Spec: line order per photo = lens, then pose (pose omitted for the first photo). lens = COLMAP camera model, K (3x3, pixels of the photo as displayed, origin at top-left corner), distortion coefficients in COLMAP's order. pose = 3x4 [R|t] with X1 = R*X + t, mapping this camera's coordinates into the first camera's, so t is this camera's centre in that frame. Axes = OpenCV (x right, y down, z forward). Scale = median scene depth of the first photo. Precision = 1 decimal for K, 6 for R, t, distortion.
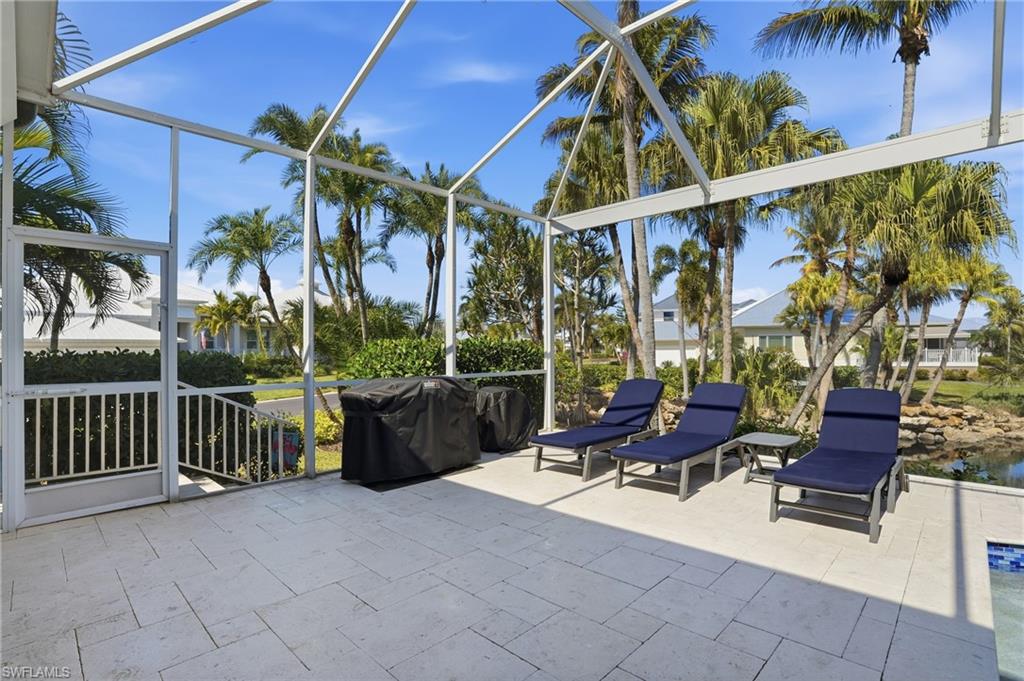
lens RADIAL K [[489.0, 0, 511.3], [0, 489.0, 340.4], [0, 0, 1]] dist [-0.019600, 0.001770]
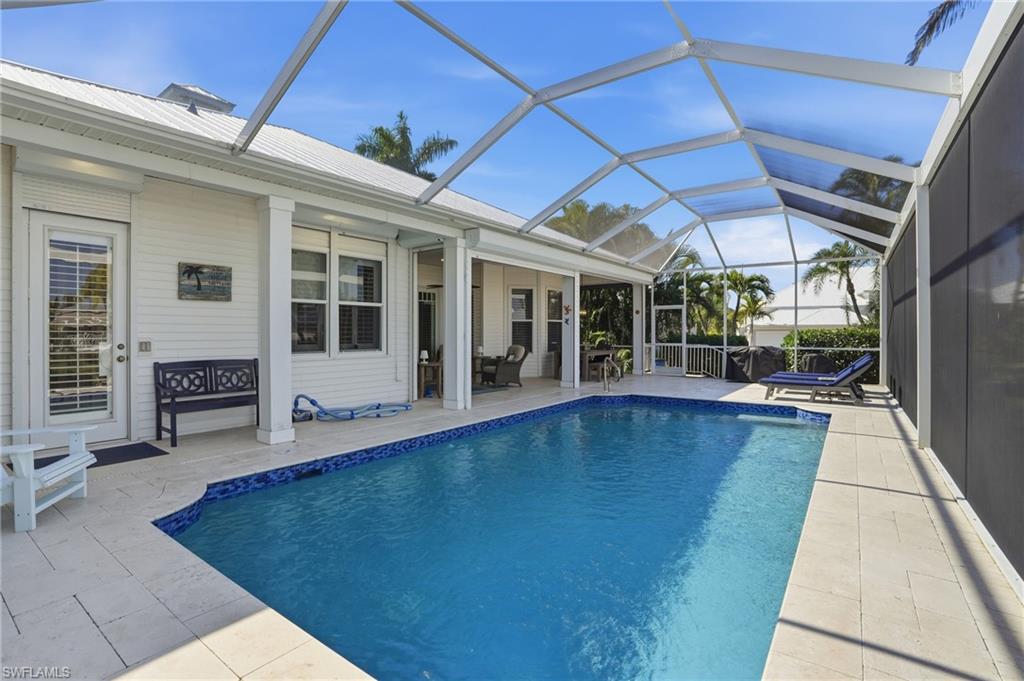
lens RADIAL K [[472.7, 0, 508.9], [0, 472.7, 335.3], [0, 0, 1]] dist [-0.028173, 0.004556]
pose [[0.148115, 0.013173, -0.988882, 0.763617], [0.016006, 0.999748, 0.015715, -0.014879], [0.988841, -0.018156, 0.147867, -0.240896]]
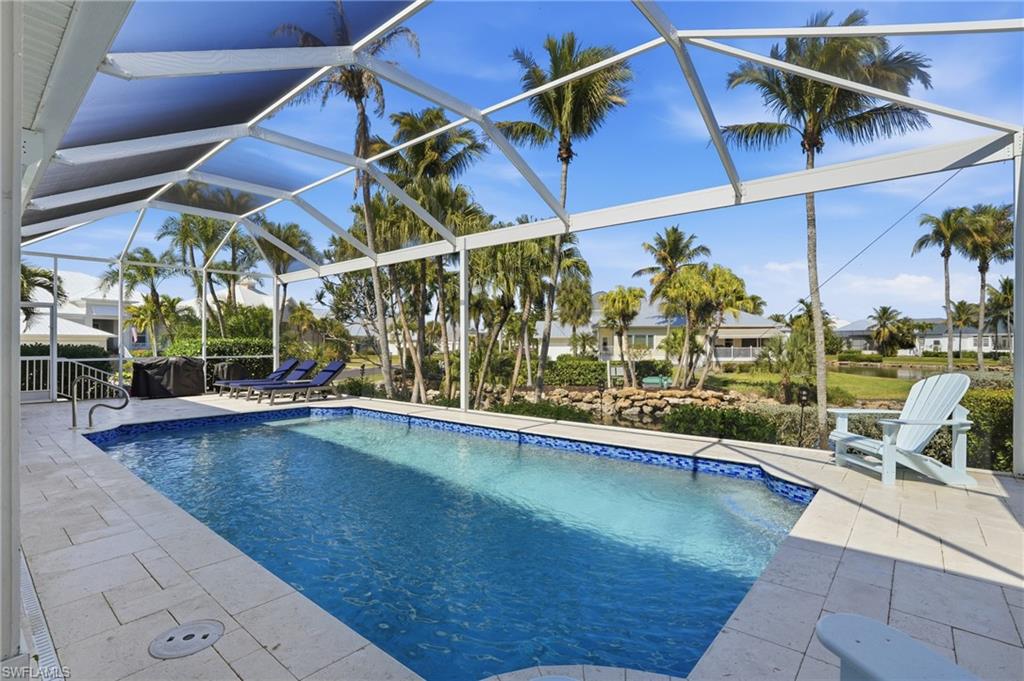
lens RADIAL K [[489.0, 0, 503.8], [0, 489.0, 334.4], [0, 0, 1]] dist [-0.019600, 0.001770]
pose [[0.998333, 0.007207, 0.057268, 0.459771], [-0.006953, 0.999965, -0.004643, -0.010043], [-0.057299, 0.004237, 0.998348, -0.507567]]
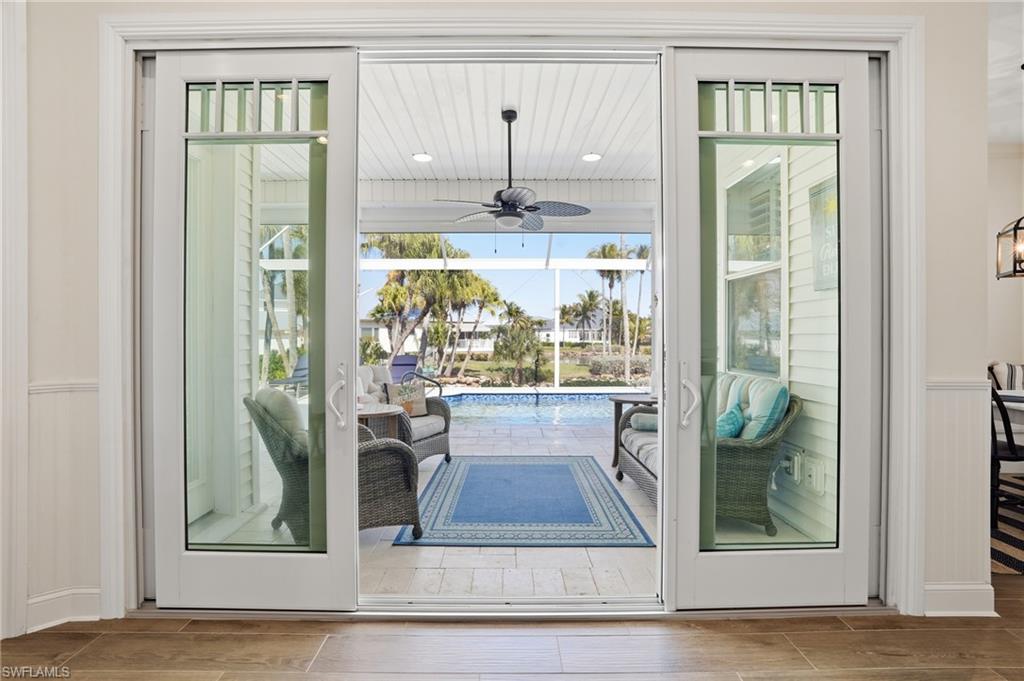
lens RADIAL K [[521.4, 0, 512.4], [0, 521.4, 336.7], [0, 0, 1]] dist [-0.001051, -0.000008]
pose [[0.712417, 0.005634, 0.701734, -0.273053], [-0.015509, 0.999850, 0.007717, -0.007068], [-0.701585, -0.016381, 0.712397, -0.450253]]
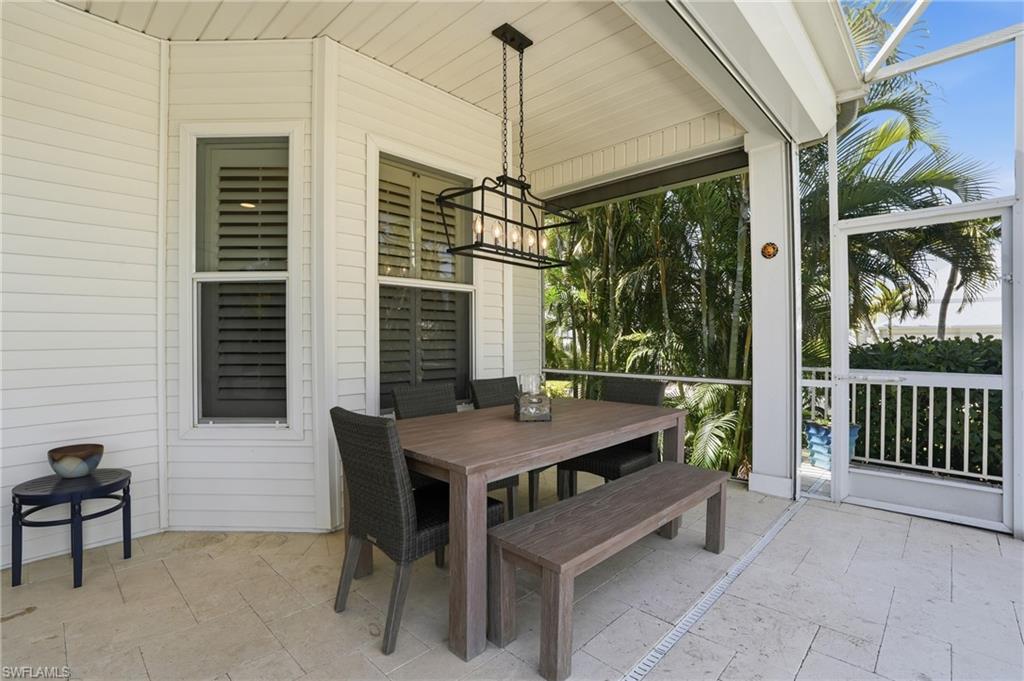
lens RADIAL K [[472.7, 0, 504.2], [0, 472.7, 337.7], [0, 0, 1]] dist [-0.028173, 0.004556]
pose [[0.007255, 0.001515, -0.999973, 0.002030], [0.020637, 0.999786, 0.001664, 0.001359], [0.999761, -0.020648, 0.007223, 0.055328]]
